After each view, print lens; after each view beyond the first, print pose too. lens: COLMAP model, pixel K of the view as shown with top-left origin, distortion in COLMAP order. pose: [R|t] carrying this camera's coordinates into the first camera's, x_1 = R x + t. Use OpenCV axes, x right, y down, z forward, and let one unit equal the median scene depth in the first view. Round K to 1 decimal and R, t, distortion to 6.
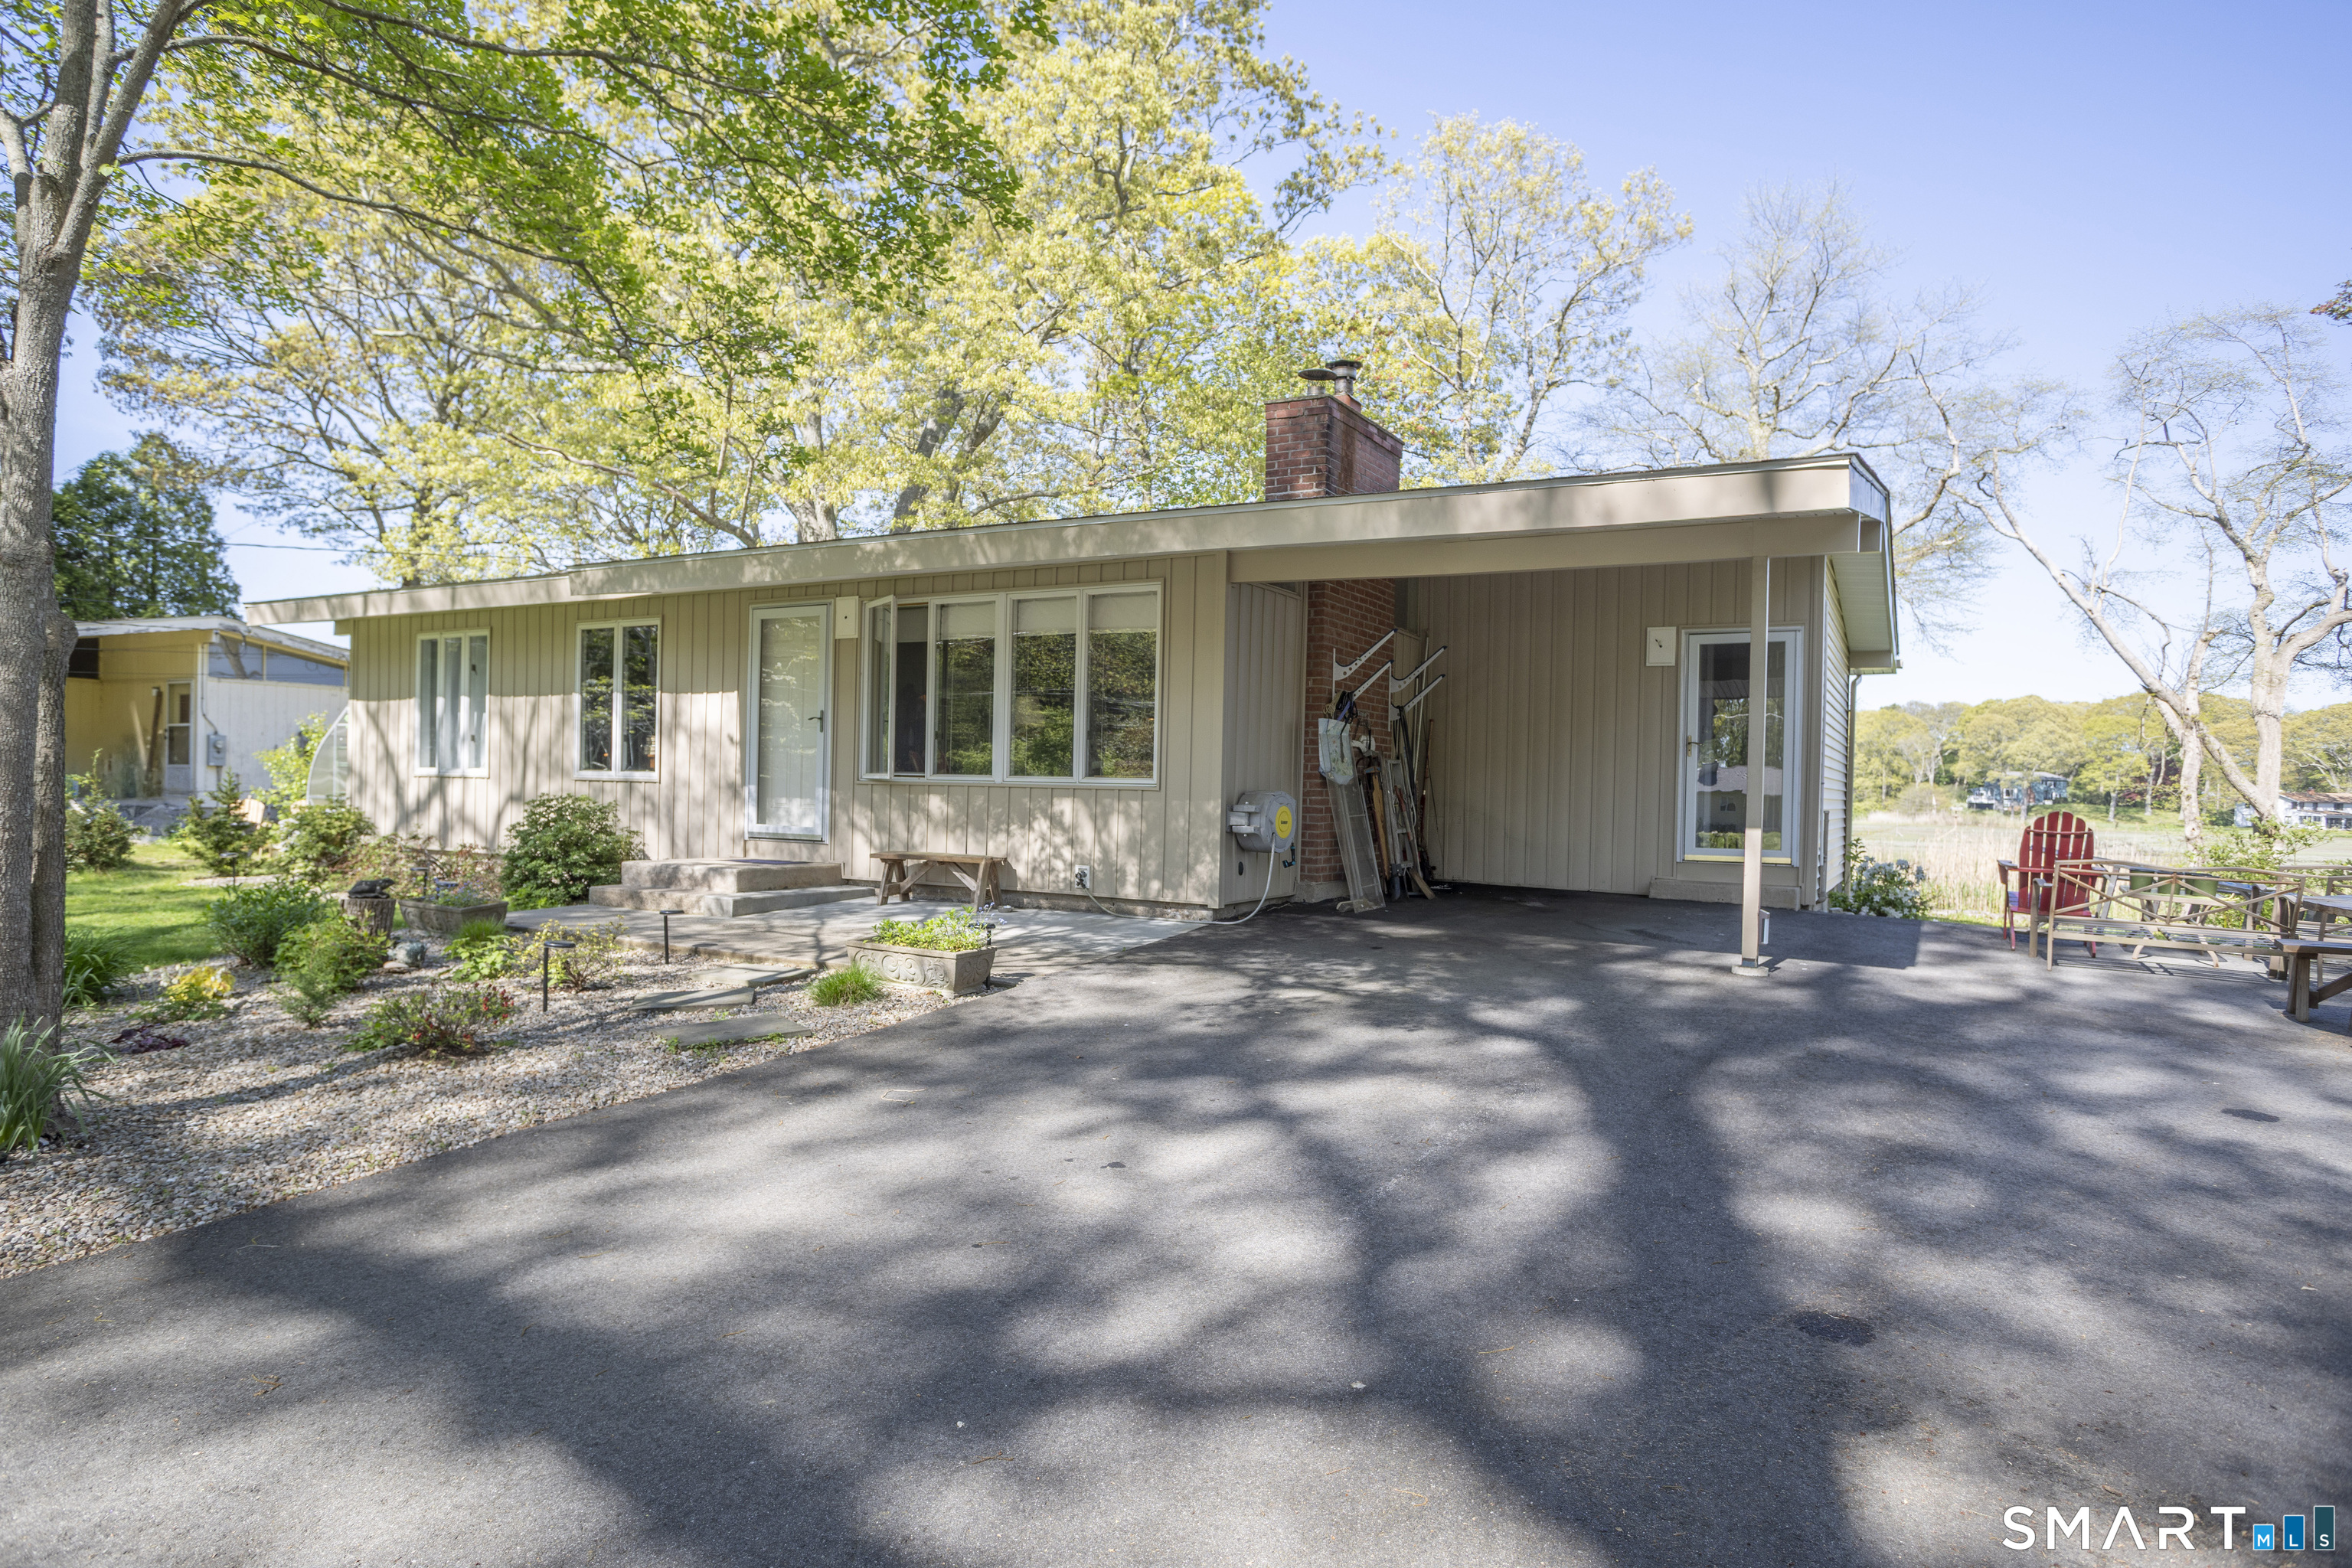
lens RADIAL K [[1360.7, 0, 1192.6], [0, 1360.7, 798.8], [0, 0, 1]] dist [-0.010015, 0.000986]
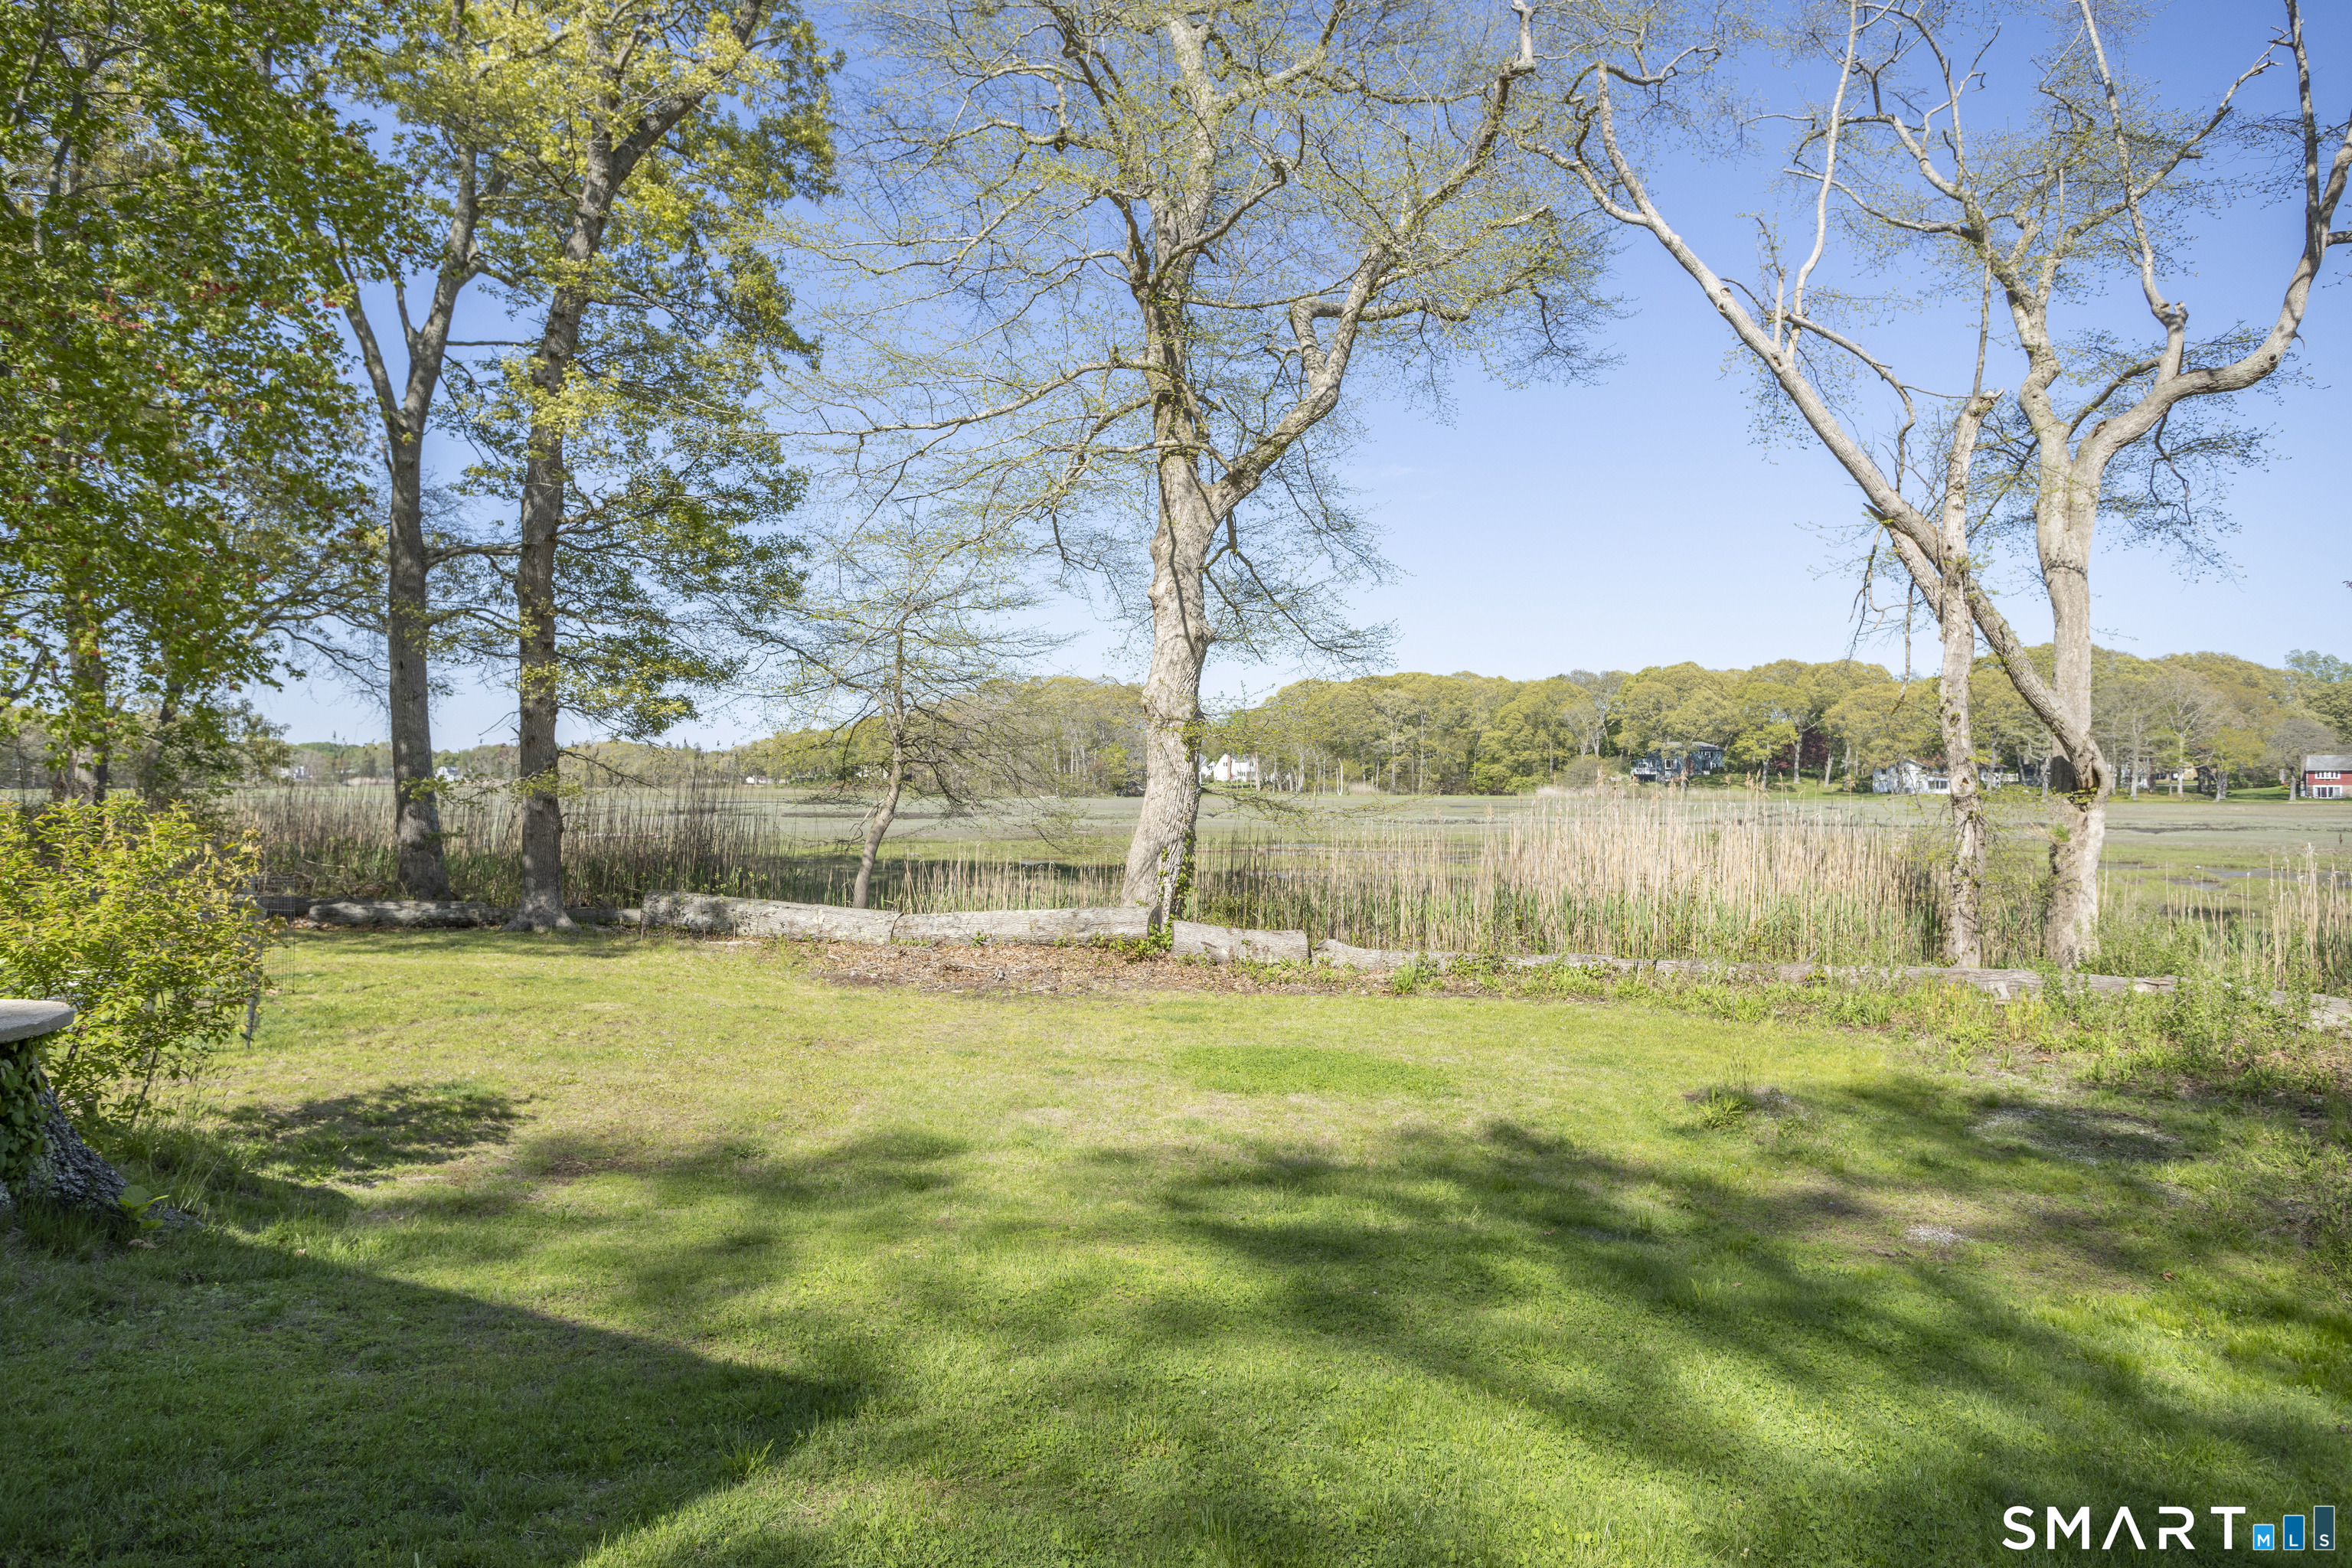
lens RADIAL K [[1551.3, 0, 1178.8], [0, 1551.3, 766.8], [0, 0, 1]] dist [0.000598, -0.001700]
pose [[0.972179, -0.019846, 0.233397, 0.591597], [0.022575, 0.999704, -0.009029, 0.031252], [-0.233149, 0.014047, 0.972340, 0.943907]]
